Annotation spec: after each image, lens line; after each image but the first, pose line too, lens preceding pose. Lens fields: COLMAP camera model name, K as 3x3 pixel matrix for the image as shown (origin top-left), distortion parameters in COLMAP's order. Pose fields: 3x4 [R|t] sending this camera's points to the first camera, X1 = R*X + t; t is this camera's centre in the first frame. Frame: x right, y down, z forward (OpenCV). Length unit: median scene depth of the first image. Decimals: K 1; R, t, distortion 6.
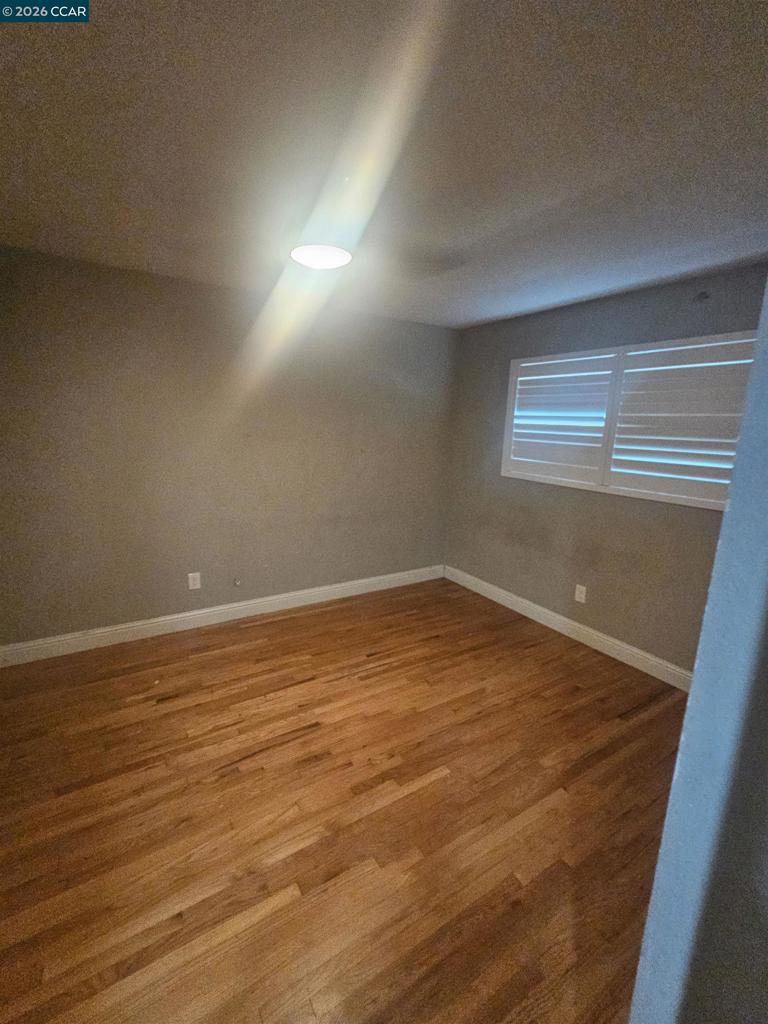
lens RADIAL K [[439.3, 0, 384.7], [0, 439.3, 510.4], [0, 0, 1]] dist [0.000564, 0.000735]
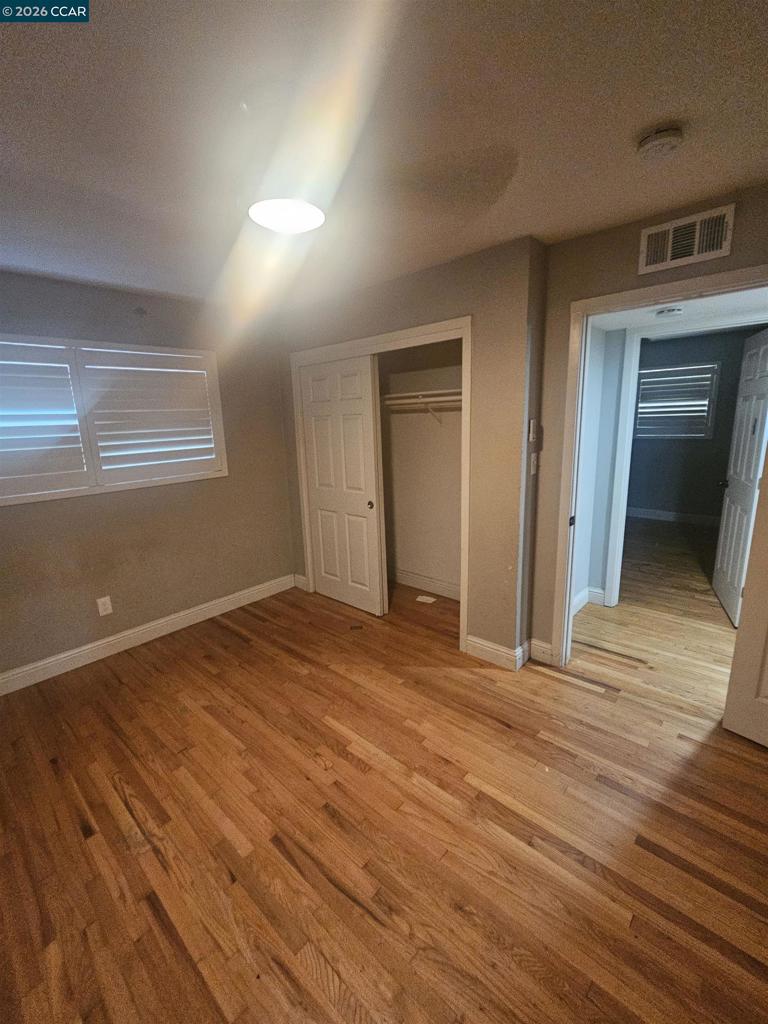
lens RADIAL K [[439.3, 0, 383.1], [0, 439.3, 515.0], [0, 0, 1]] dist [0.000564, 0.000735]
pose [[-0.256303, -0.239830, 0.936371, -0.766415], [0.217105, 0.929694, 0.297546, -0.199424], [-0.941899, 0.279553, -0.186215, 0.822709]]
